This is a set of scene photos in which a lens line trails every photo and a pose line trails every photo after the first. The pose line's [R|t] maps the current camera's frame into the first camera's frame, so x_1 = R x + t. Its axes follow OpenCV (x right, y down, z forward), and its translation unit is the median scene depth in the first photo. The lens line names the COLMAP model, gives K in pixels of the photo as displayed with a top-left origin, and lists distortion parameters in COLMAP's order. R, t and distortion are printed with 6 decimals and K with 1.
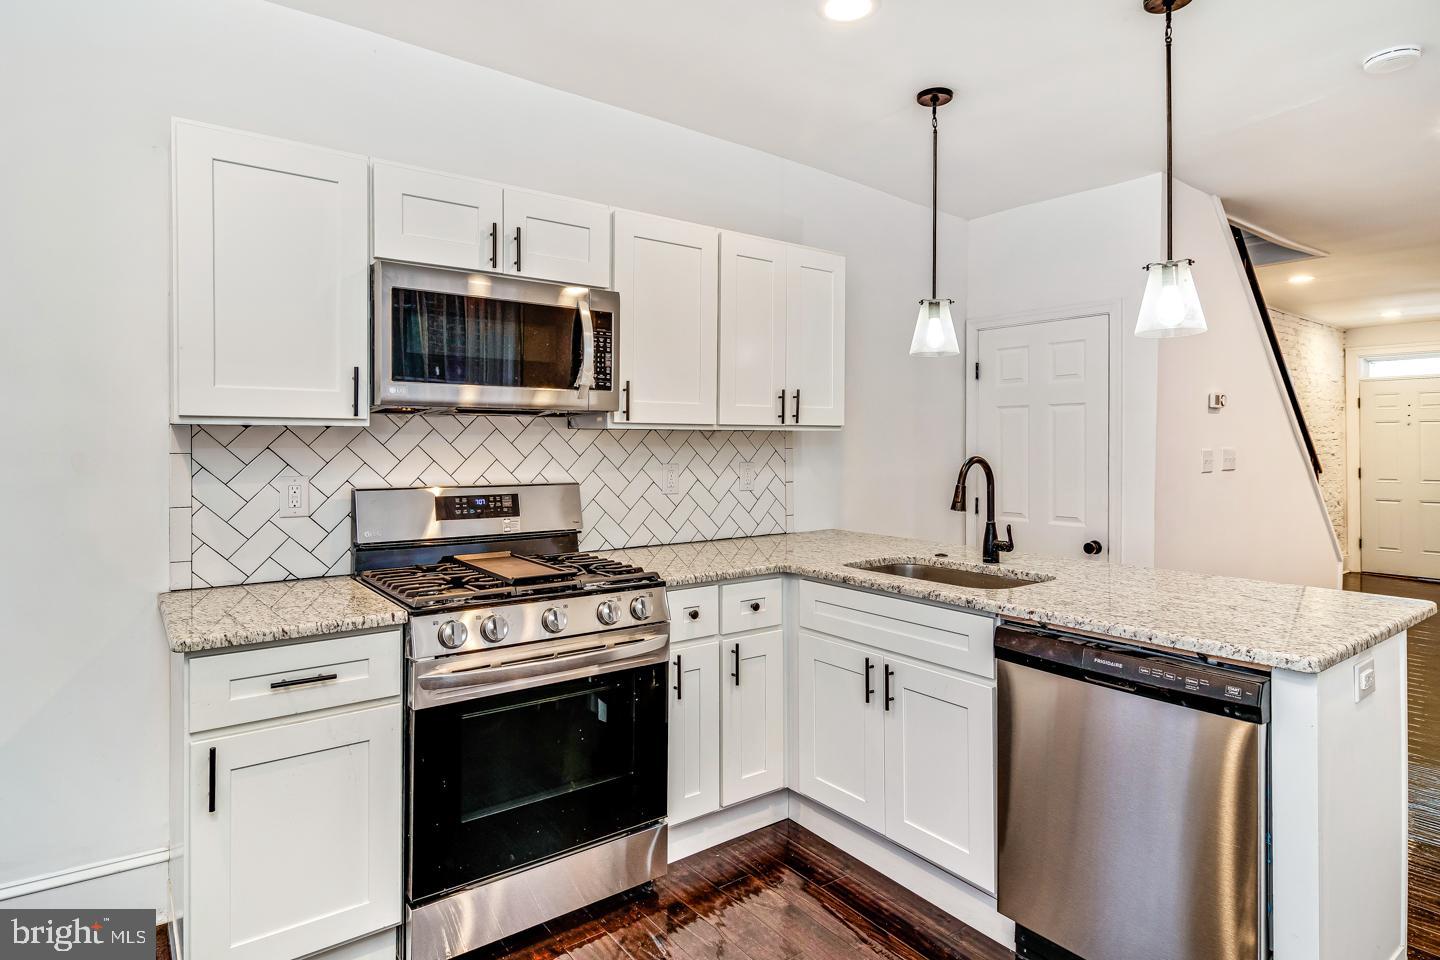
lens RADIAL K [[789.5, 0, 698.7], [0, 789.5, 438.9], [0, 0, 1]] dist [-0.006732, 0.000972]
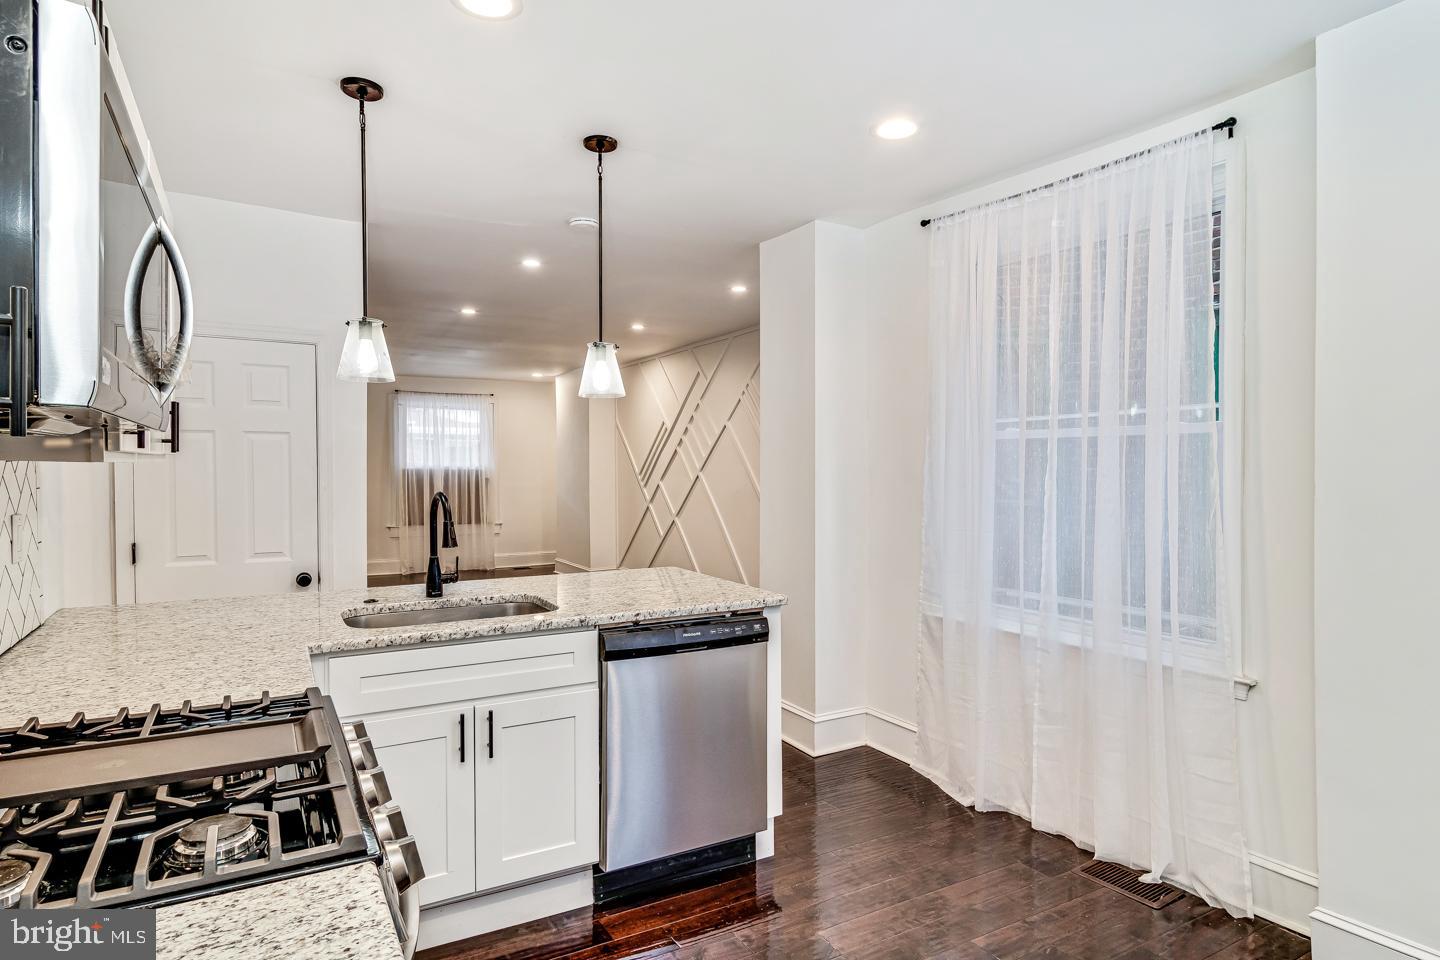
lens RADIAL K [[789.5, 0, 711.4], [0, 789.5, 480.9], [0, 0, 1]] dist [-0.006732, 0.000972]
pose [[0.089400, -0.018493, 0.995824, -0.578761], [-0.010144, 0.999759, 0.019477, -0.013866], [-0.995944, -0.011843, 0.089190, 0.542122]]
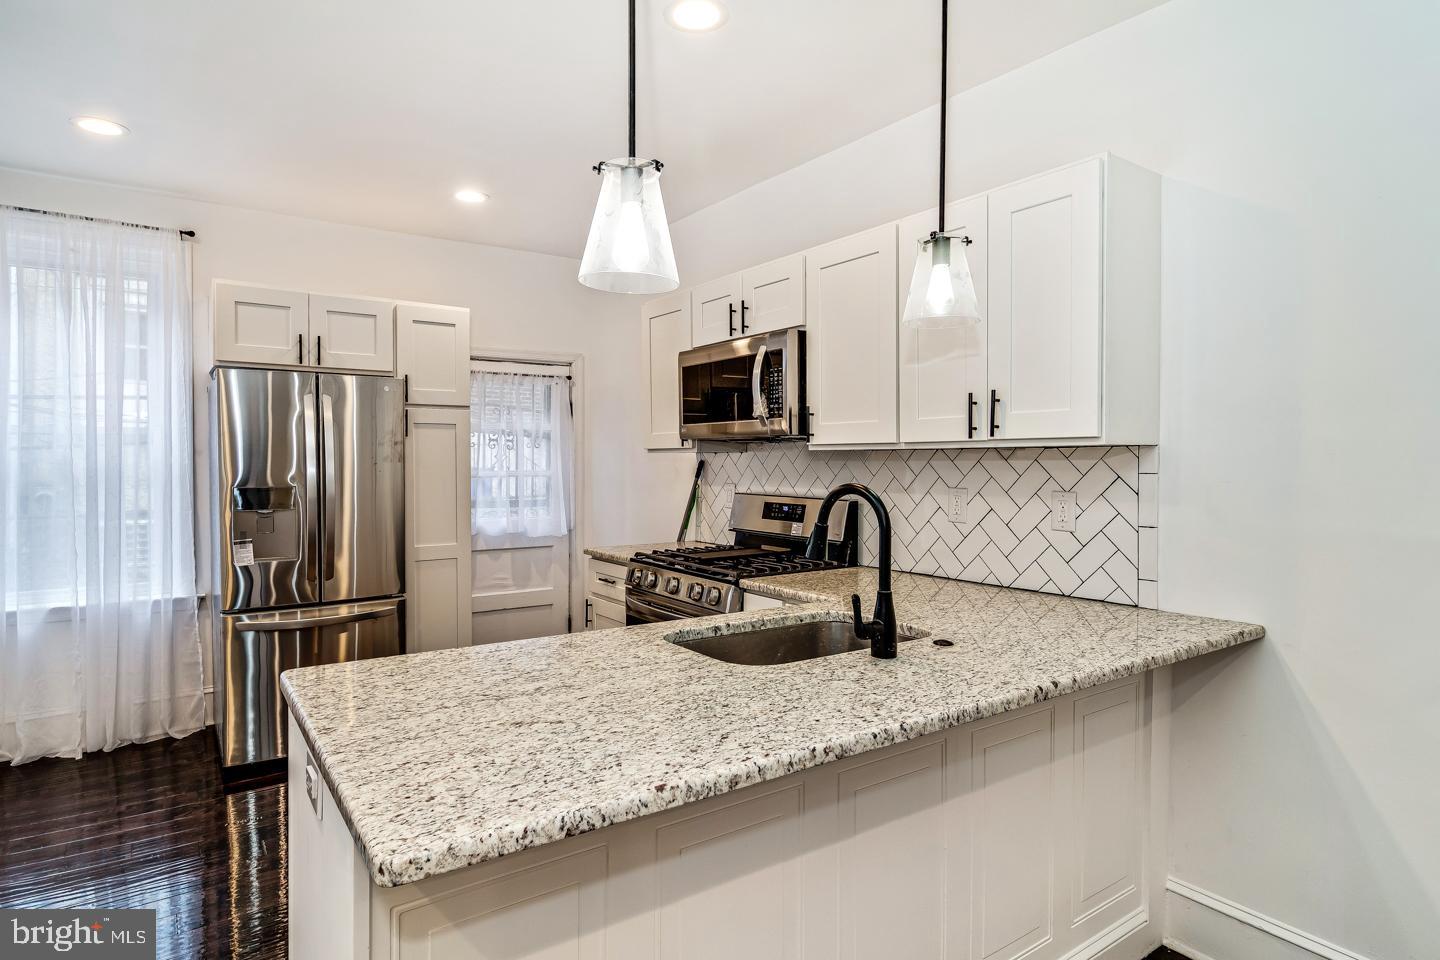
lens RADIAL K [[789.5, 0, 722.1], [0, 789.5, 473.8], [0, 0, 1]] dist [-0.006732, 0.000972]
pose [[-0.034349, 0.011598, -0.999343, 0.918711], [-0.000651, 0.999932, 0.011627, 0.006553], [0.999410, 0.001050, -0.034339, 0.835911]]
